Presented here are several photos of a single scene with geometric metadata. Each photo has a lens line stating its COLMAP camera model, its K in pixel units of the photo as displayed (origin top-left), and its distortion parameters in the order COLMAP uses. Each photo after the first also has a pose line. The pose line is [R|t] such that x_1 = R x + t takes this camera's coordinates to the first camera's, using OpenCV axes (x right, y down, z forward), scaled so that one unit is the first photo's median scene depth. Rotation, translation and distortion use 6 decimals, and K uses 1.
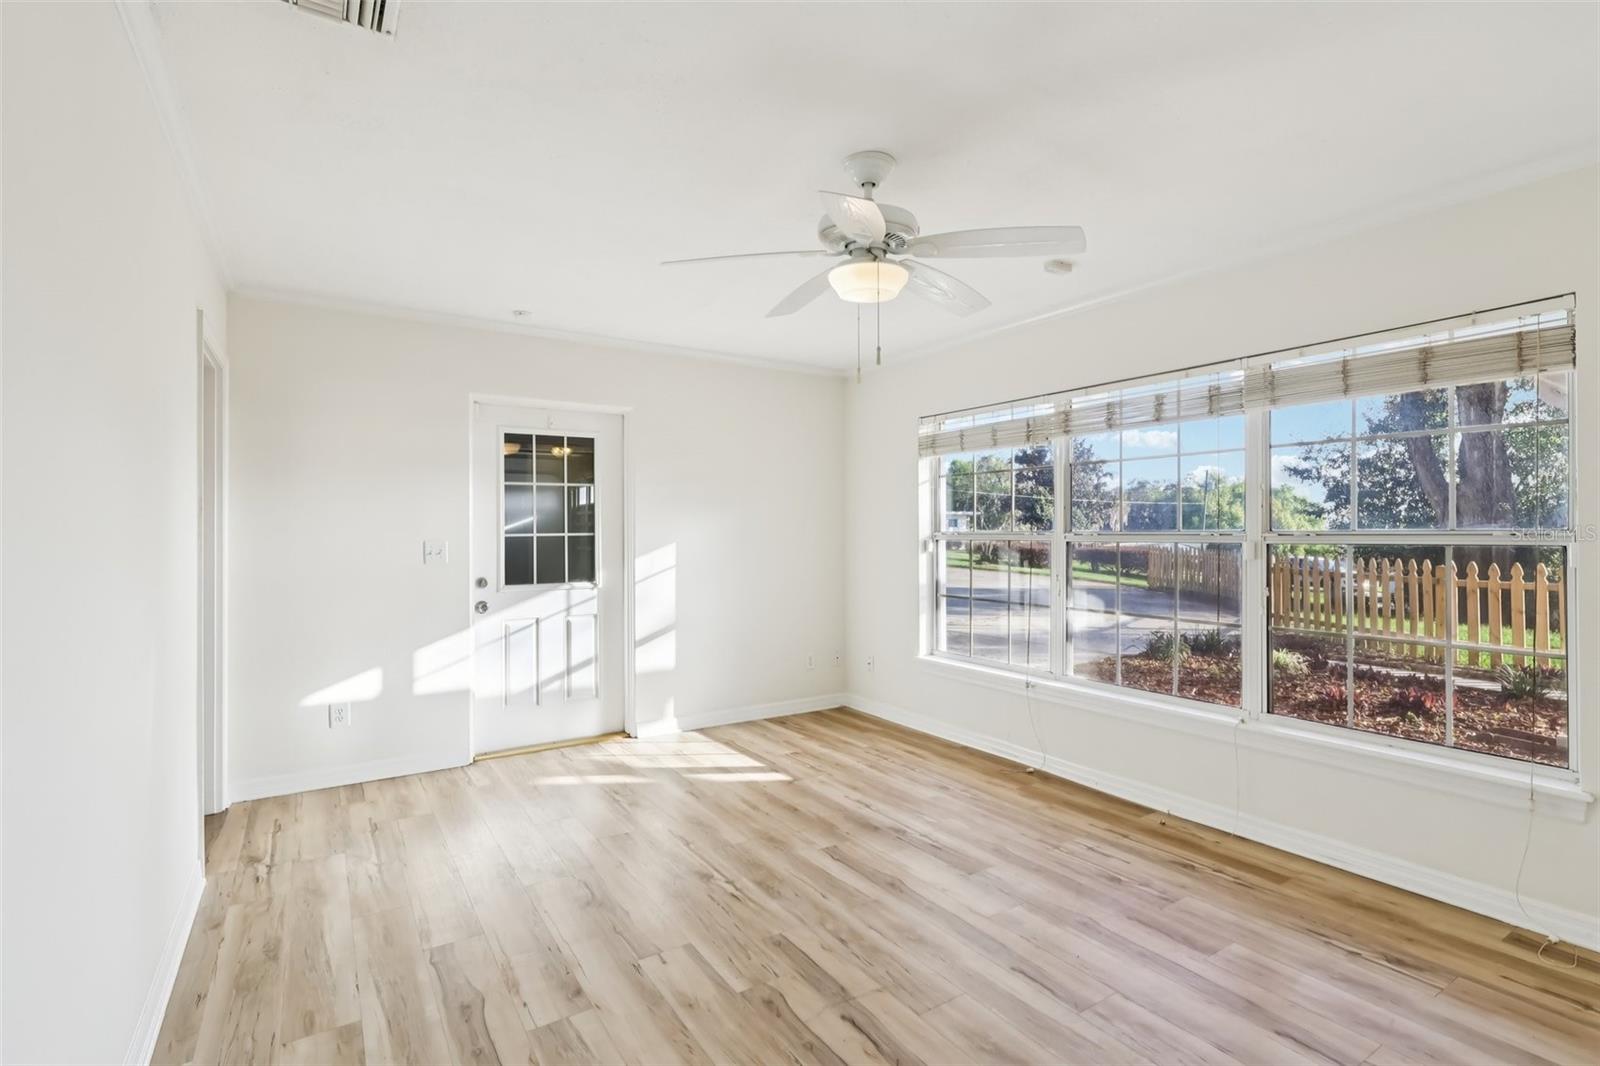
lens RADIAL K [[746.8, 0, 795.3], [0, 746.8, 537.3], [0, 0, 1]] dist [-0.000688, 0.001247]
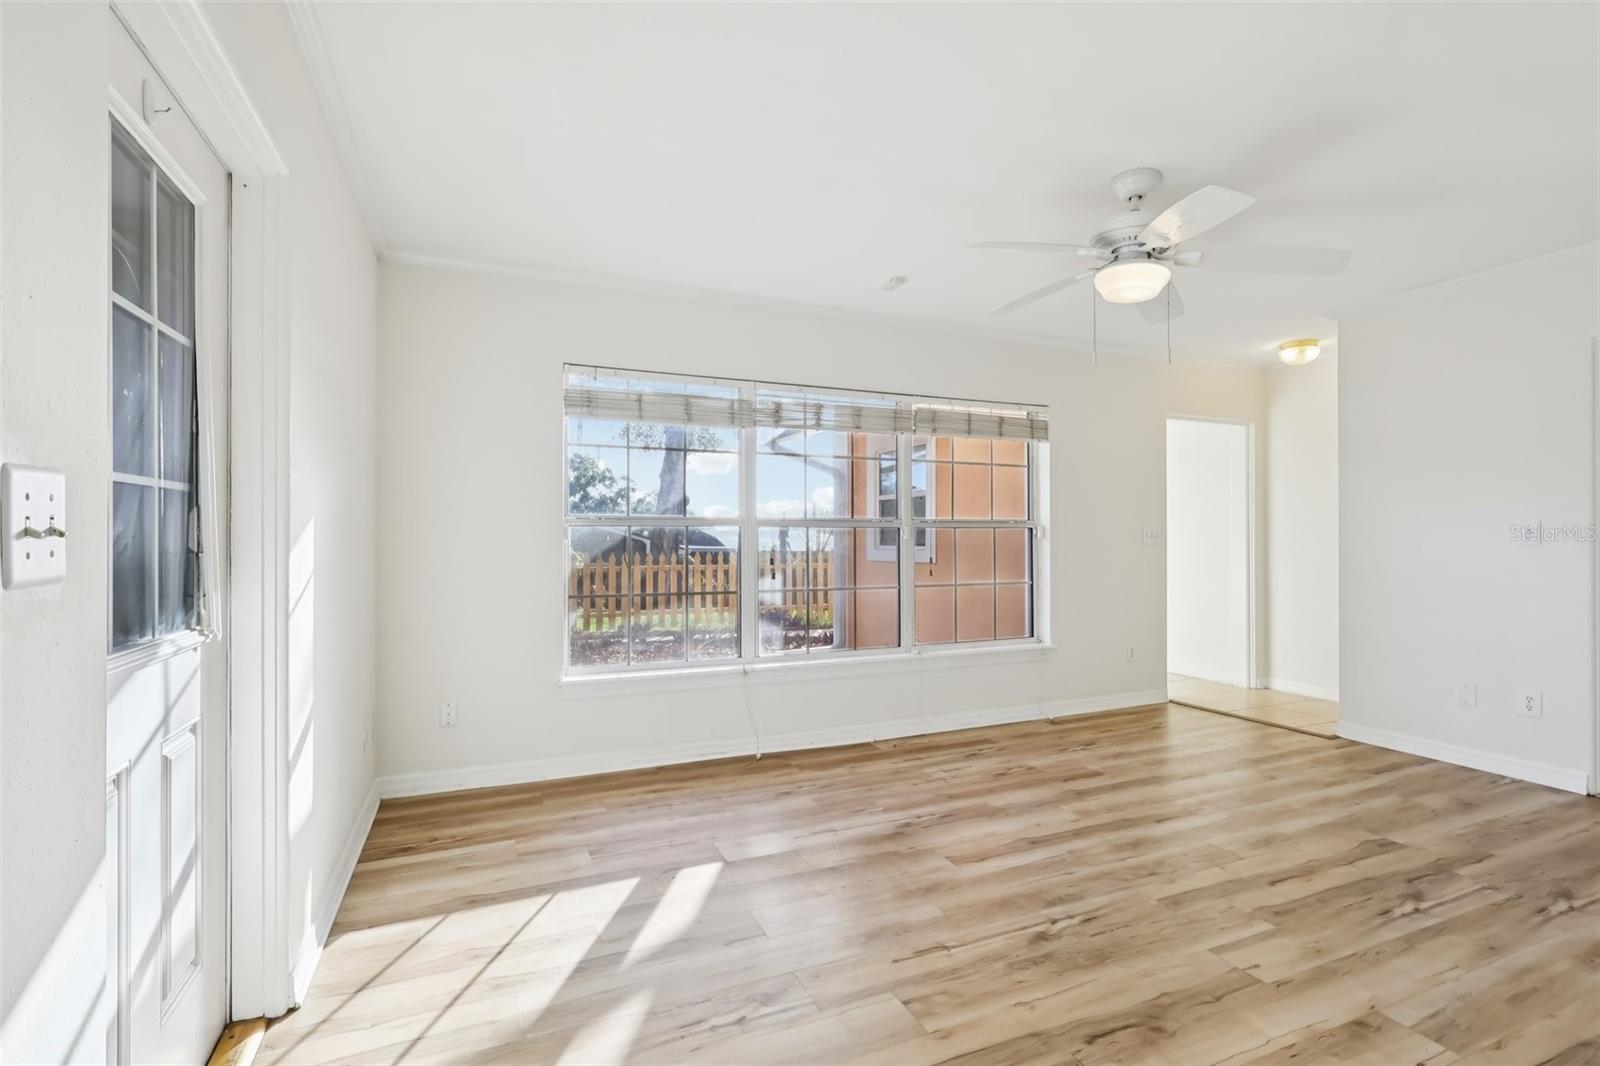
lens RADIAL K [[746.8, 0, 795.3], [0, 746.8, 537.3], [0, 0, 1]] dist [-0.000688, 0.001247]
pose [[0.162893, 0.003970, 0.986636, -0.795854], [0.007085, 0.999961, -0.005193, 0.031957], [-0.986618, 0.007837, 0.162858, 0.955602]]
